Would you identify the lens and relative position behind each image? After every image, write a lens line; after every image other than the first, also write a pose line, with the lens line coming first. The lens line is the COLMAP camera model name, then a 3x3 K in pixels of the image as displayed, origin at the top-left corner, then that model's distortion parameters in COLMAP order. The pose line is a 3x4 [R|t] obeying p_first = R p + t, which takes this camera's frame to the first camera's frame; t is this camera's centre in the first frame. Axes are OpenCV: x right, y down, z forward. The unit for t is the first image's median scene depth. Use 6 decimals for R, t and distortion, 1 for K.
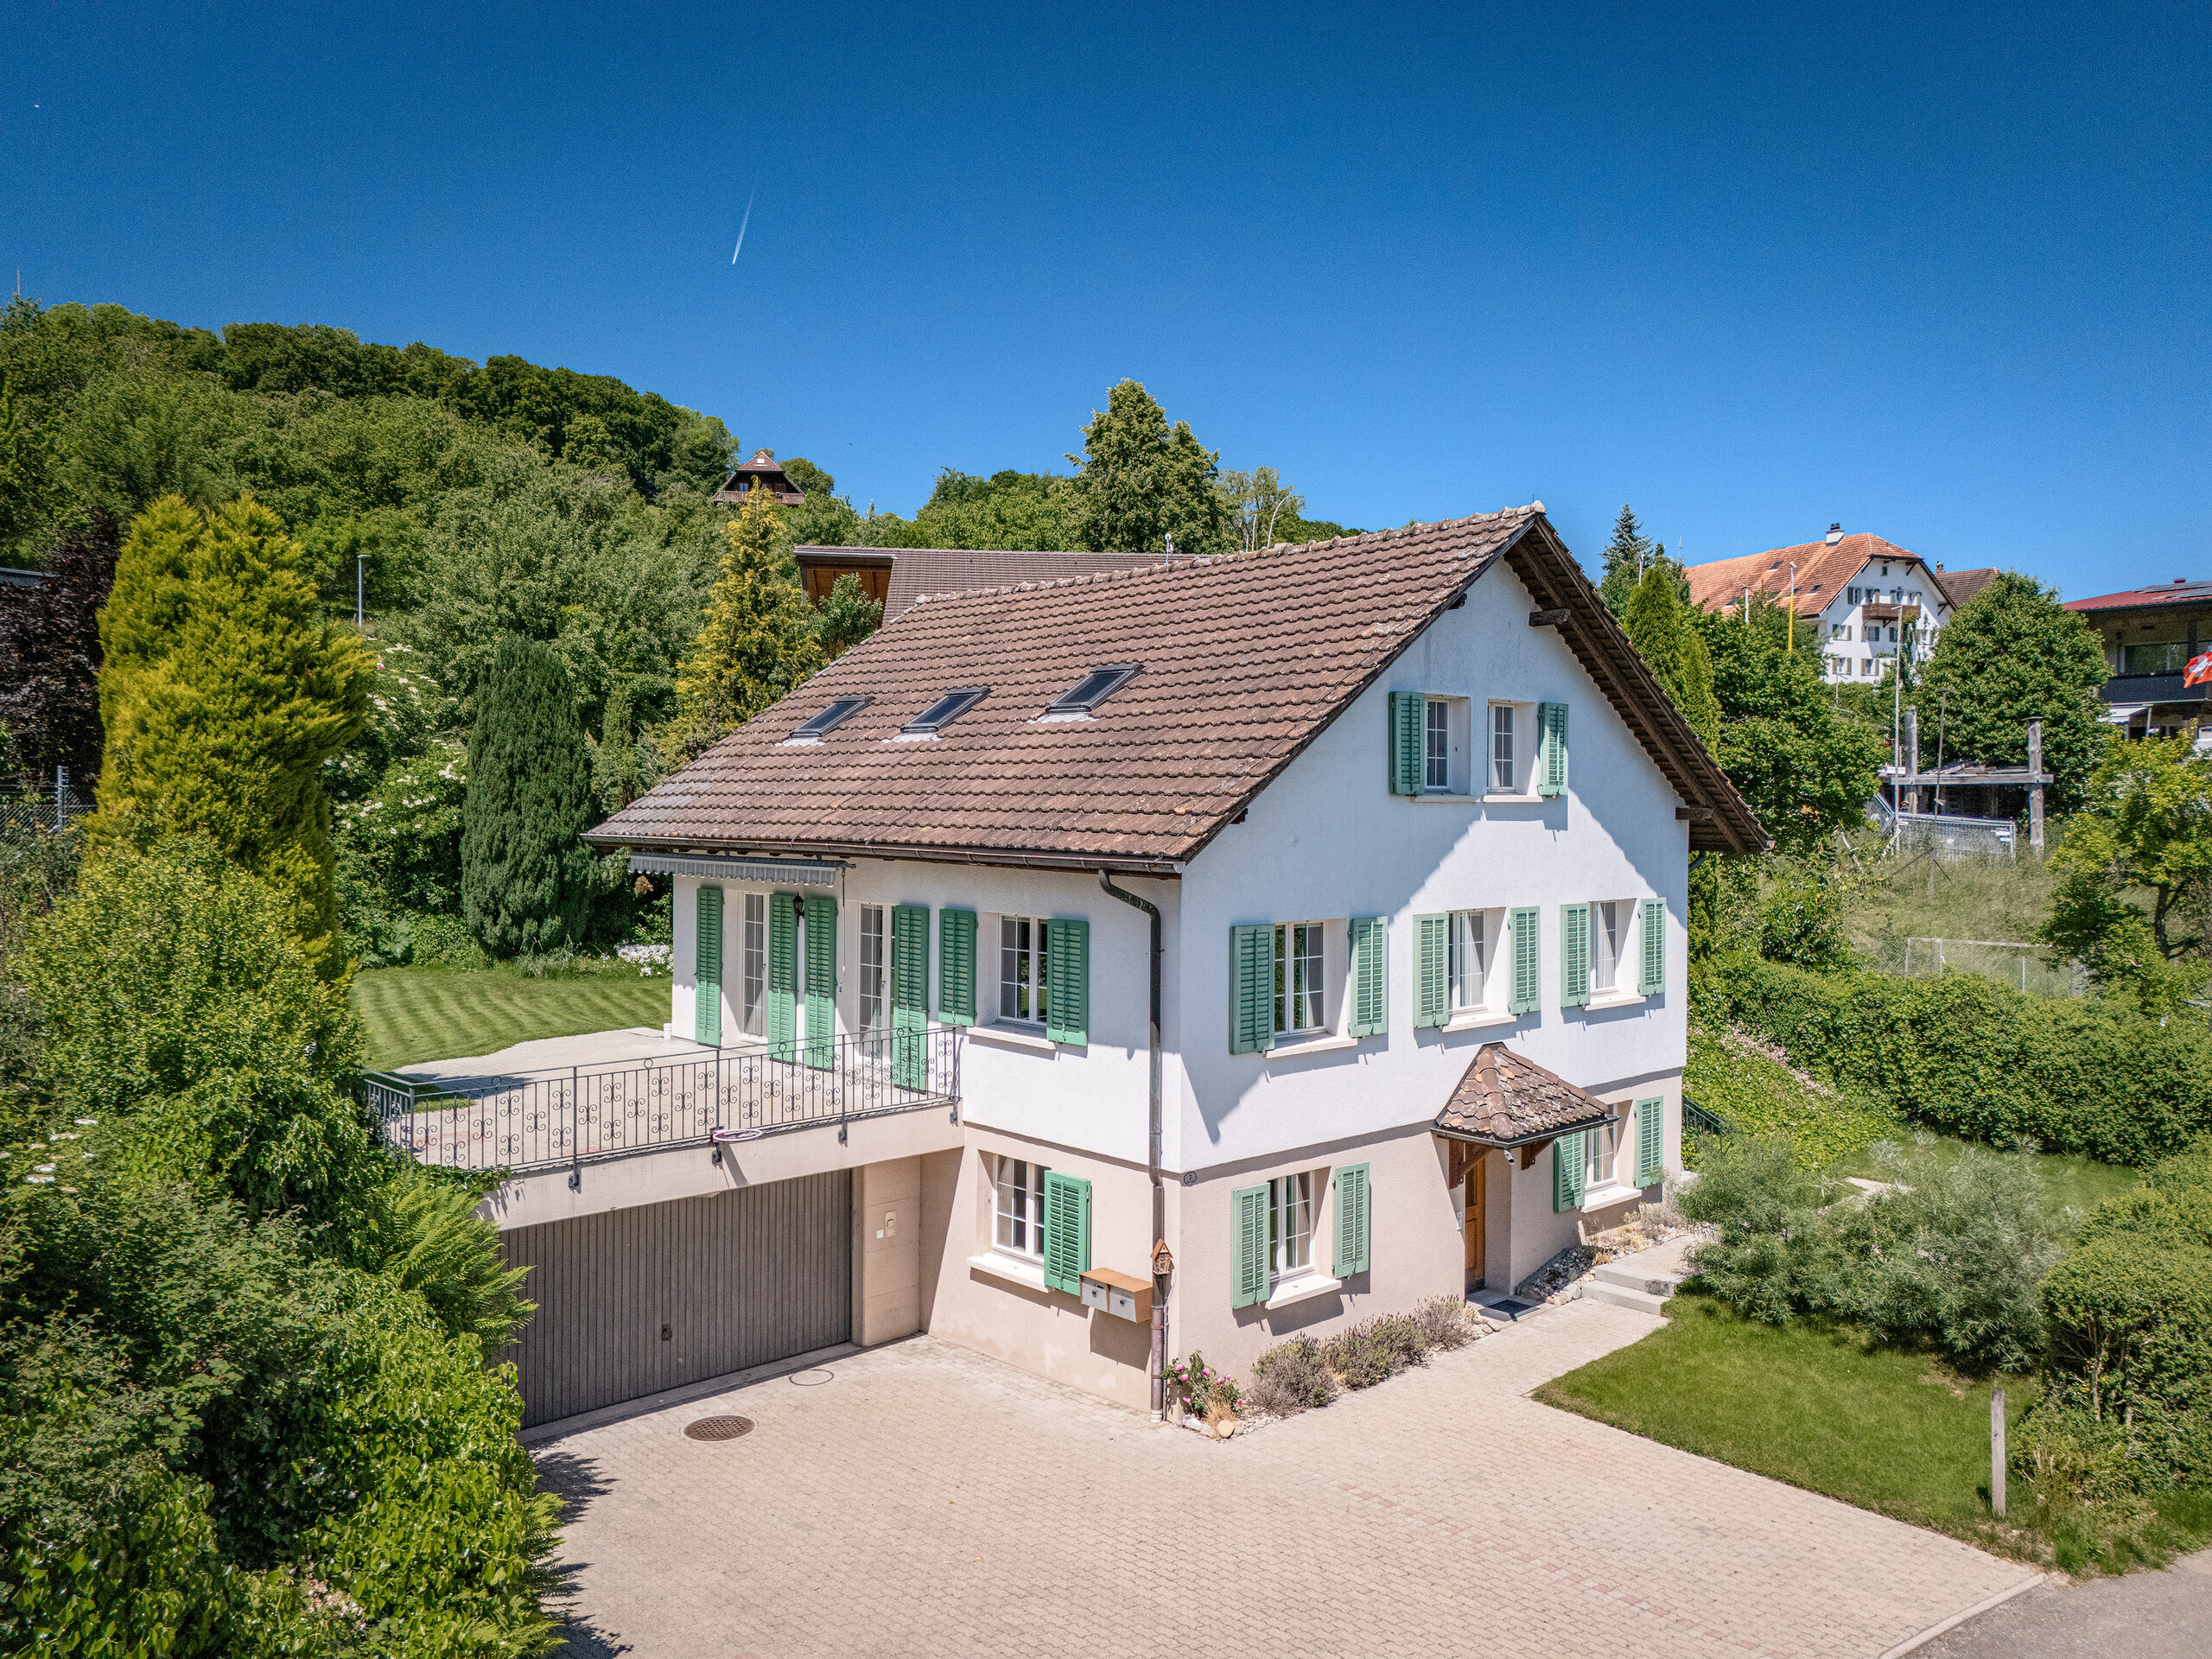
lens RADIAL K [[1614.0, 0, 1108.1], [0, 1614.0, 847.6], [0, 0, 1]] dist [0.060203, -0.053306]
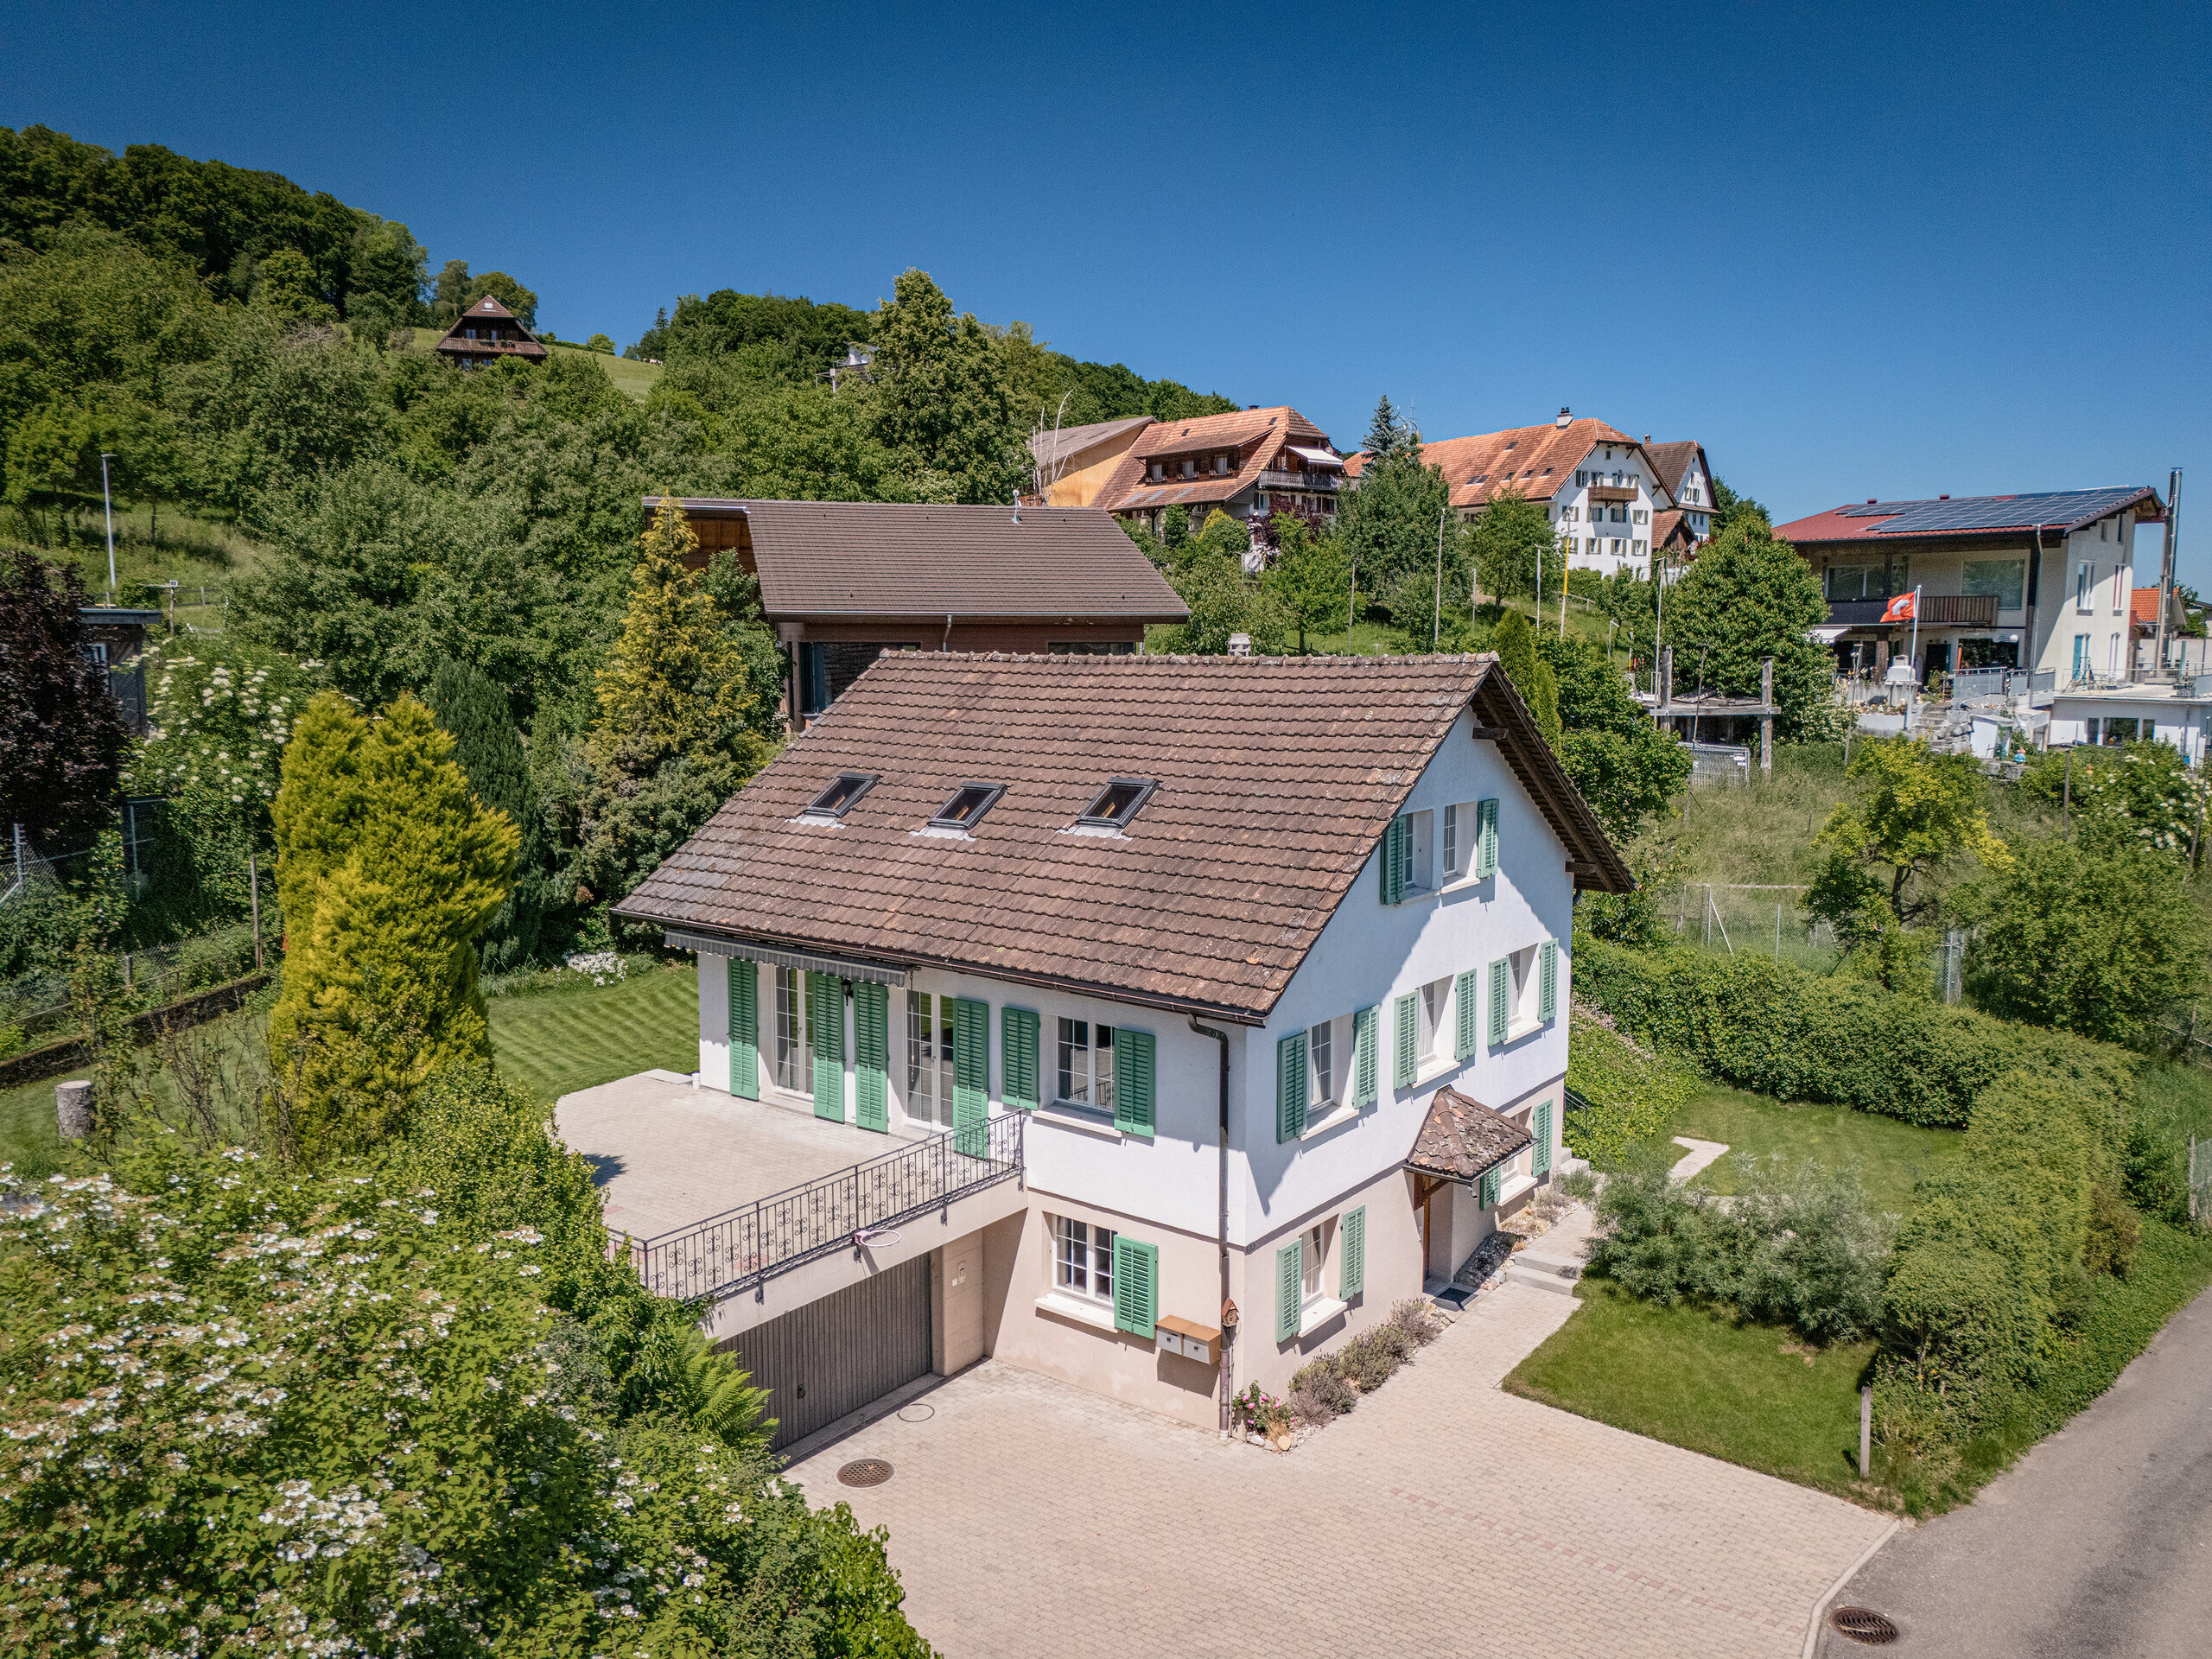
lens RADIAL K [[1614.0, 0, 1109.5], [0, 1614.0, 841.5], [0, 0, 1]] dist [0.060203, -0.053306]
pose [[0.985947, -0.027175, 0.164834, -0.199514], [0.010419, 0.994763, 0.101677, -0.183125], [-0.166734, -0.098530, 0.981067, -0.129593]]
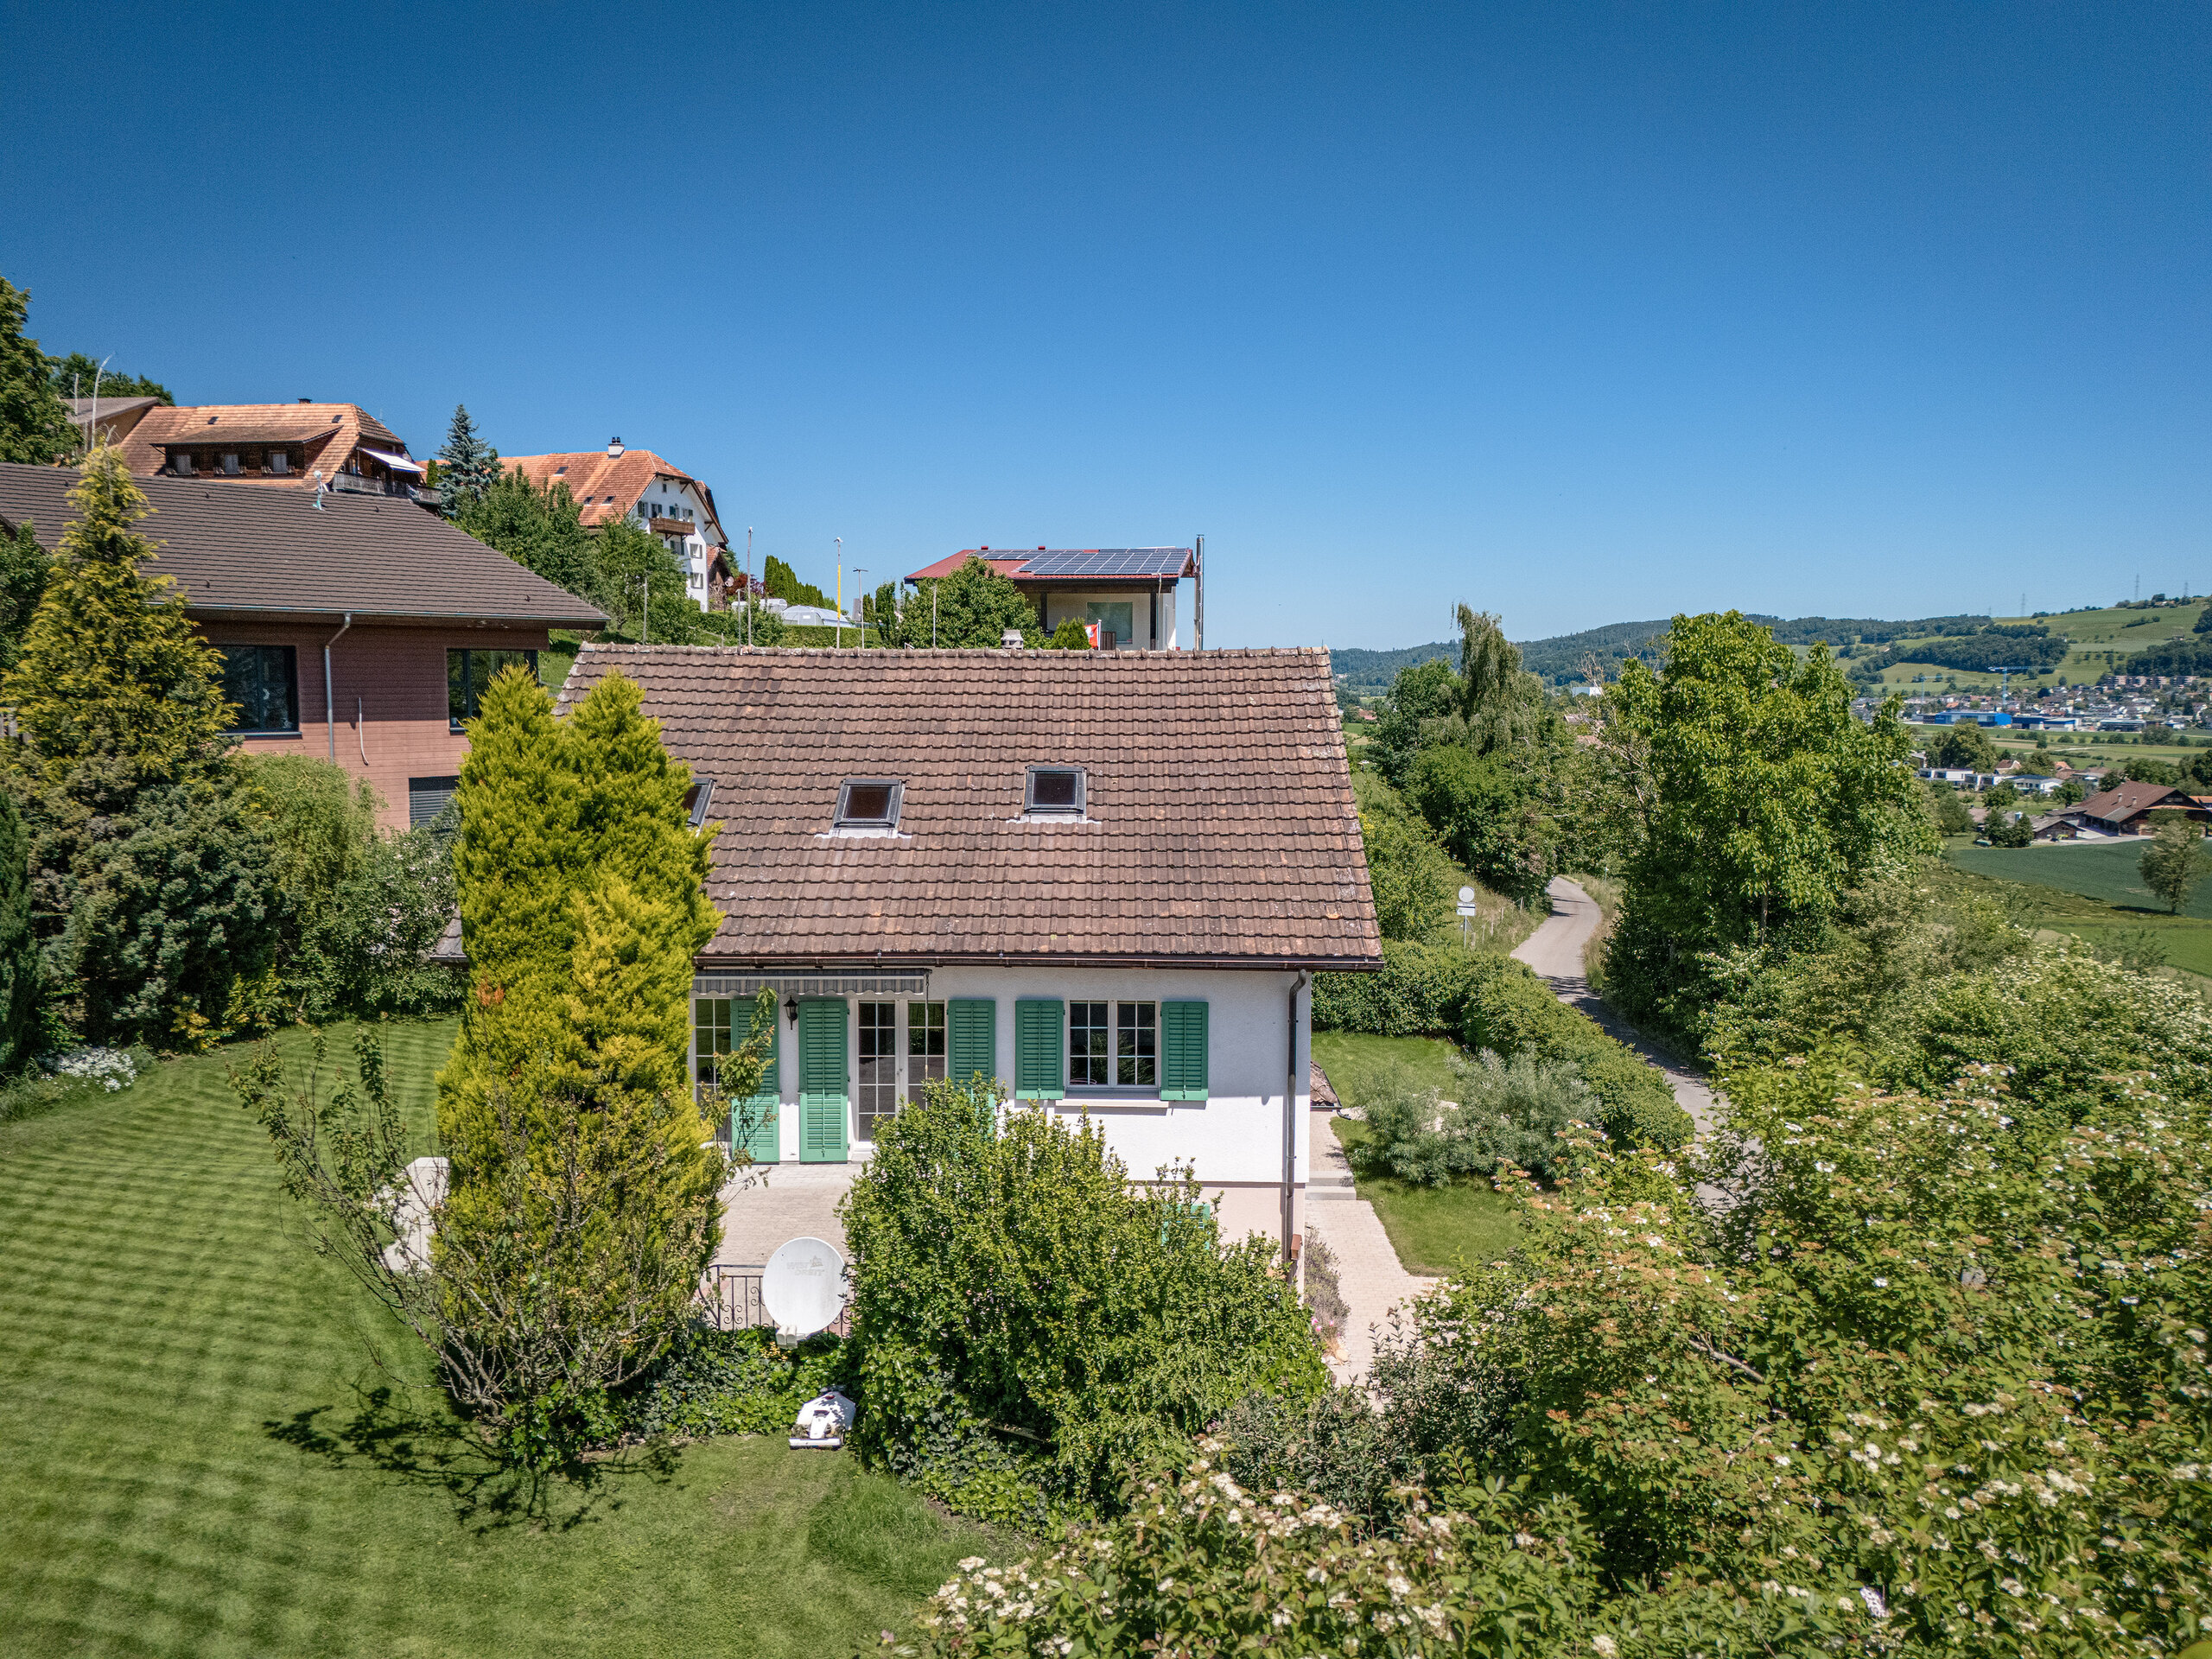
lens RADIAL K [[1614.0, 0, 1130.3], [0, 1614.0, 816.1], [0, 0, 1]] dist [0.060203, -0.053306]
pose [[0.677007, -0.066314, 0.732983, -0.805954], [0.017681, 0.997110, 0.073879, -0.160801], [-0.735764, -0.037057, 0.676224, 0.166553]]
